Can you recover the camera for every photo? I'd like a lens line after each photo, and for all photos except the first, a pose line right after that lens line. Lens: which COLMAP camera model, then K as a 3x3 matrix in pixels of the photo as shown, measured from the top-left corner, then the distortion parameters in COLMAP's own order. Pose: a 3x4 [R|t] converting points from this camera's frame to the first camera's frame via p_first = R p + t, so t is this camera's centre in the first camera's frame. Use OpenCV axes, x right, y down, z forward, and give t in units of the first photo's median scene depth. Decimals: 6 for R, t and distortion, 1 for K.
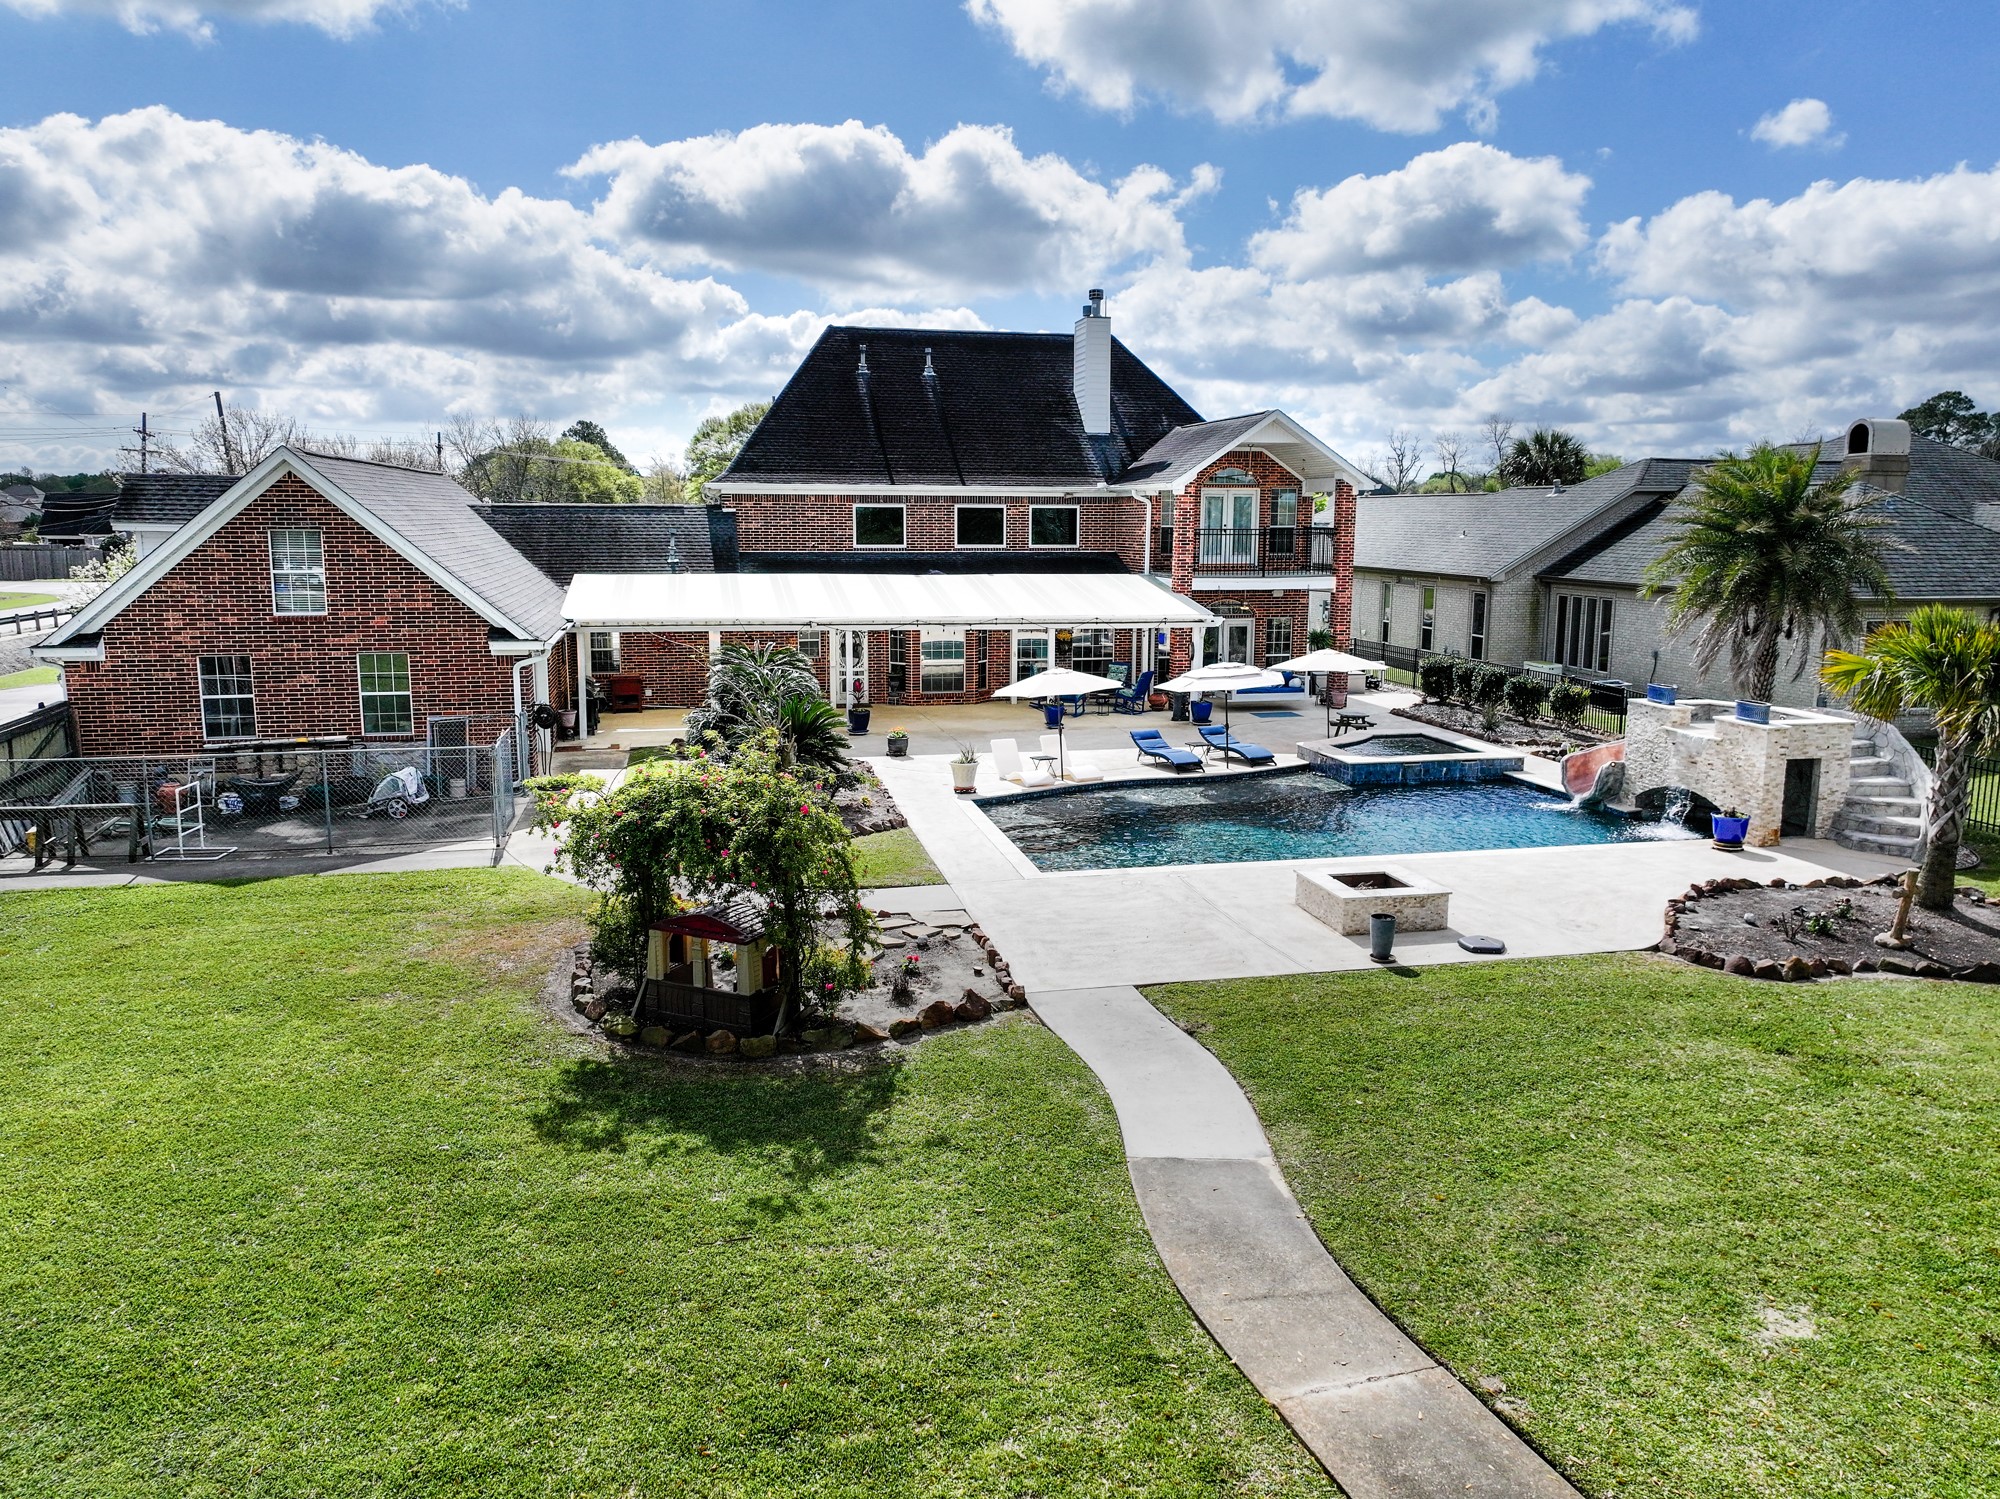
lens RADIAL K [[1384.0, 0, 1000.0], [0, 1384.0, 749.5], [0, 0, 1]] dist [-0.006634, 0.032528]
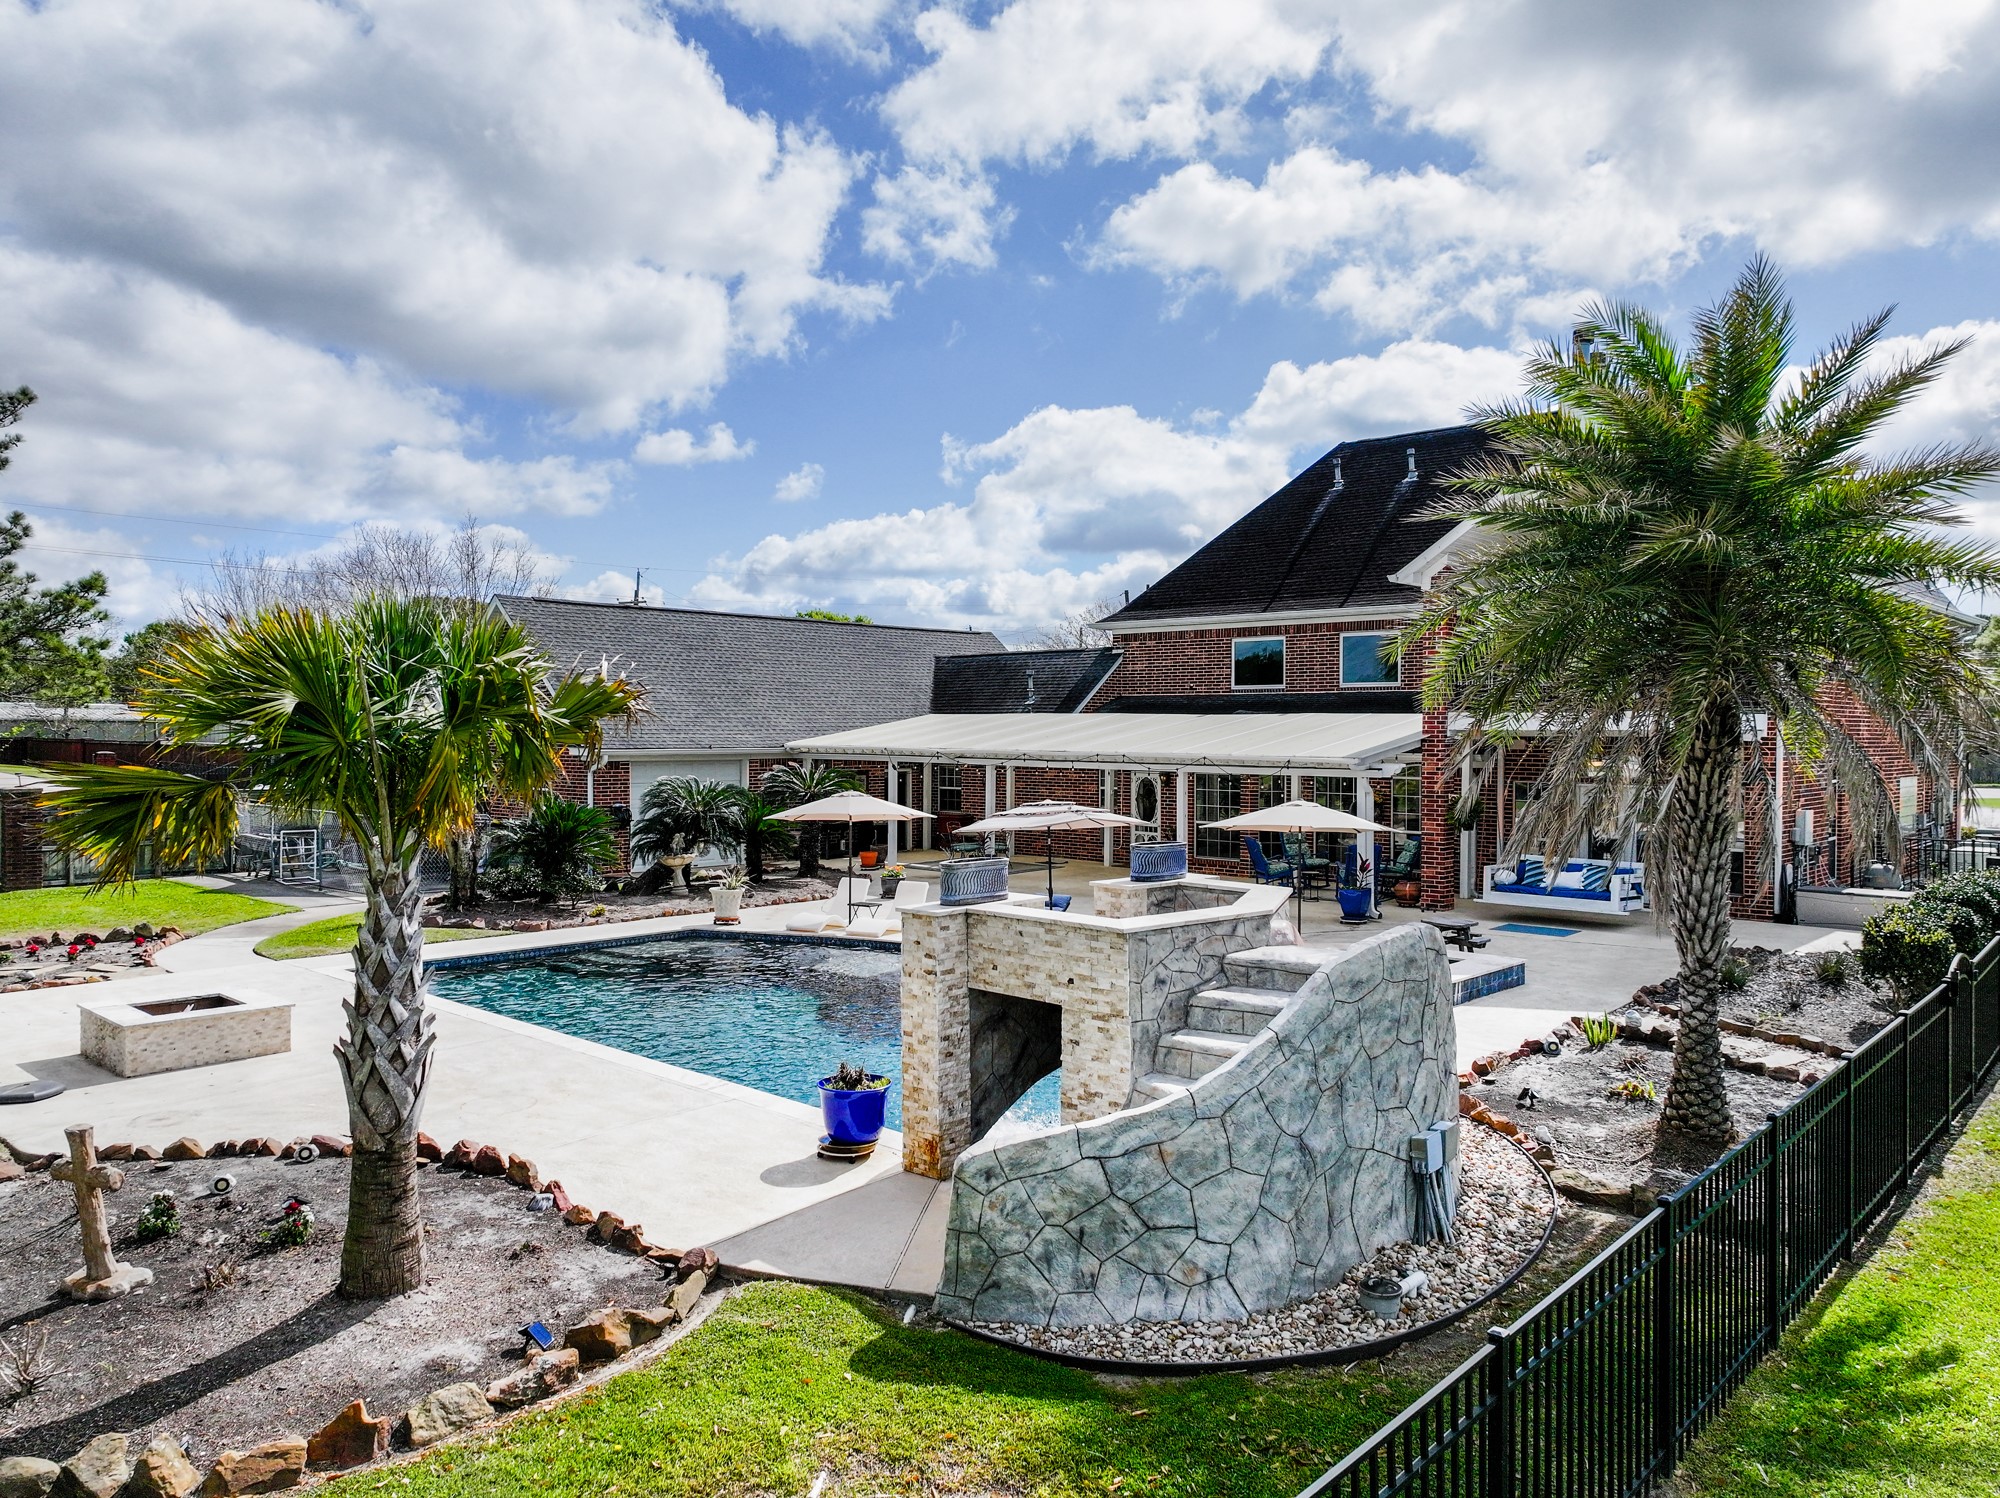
lens RADIAL K [[1384.0, 0, 1000.0], [0, 1384.0, 749.0], [0, 0, 1]] dist [-0.006634, 0.032528]
pose [[0.549065, 0.009715, -0.835723, 0.538410], [-0.142300, 0.986419, -0.082024, -0.019285], [0.823576, 0.163960, 0.542991, 0.430988]]
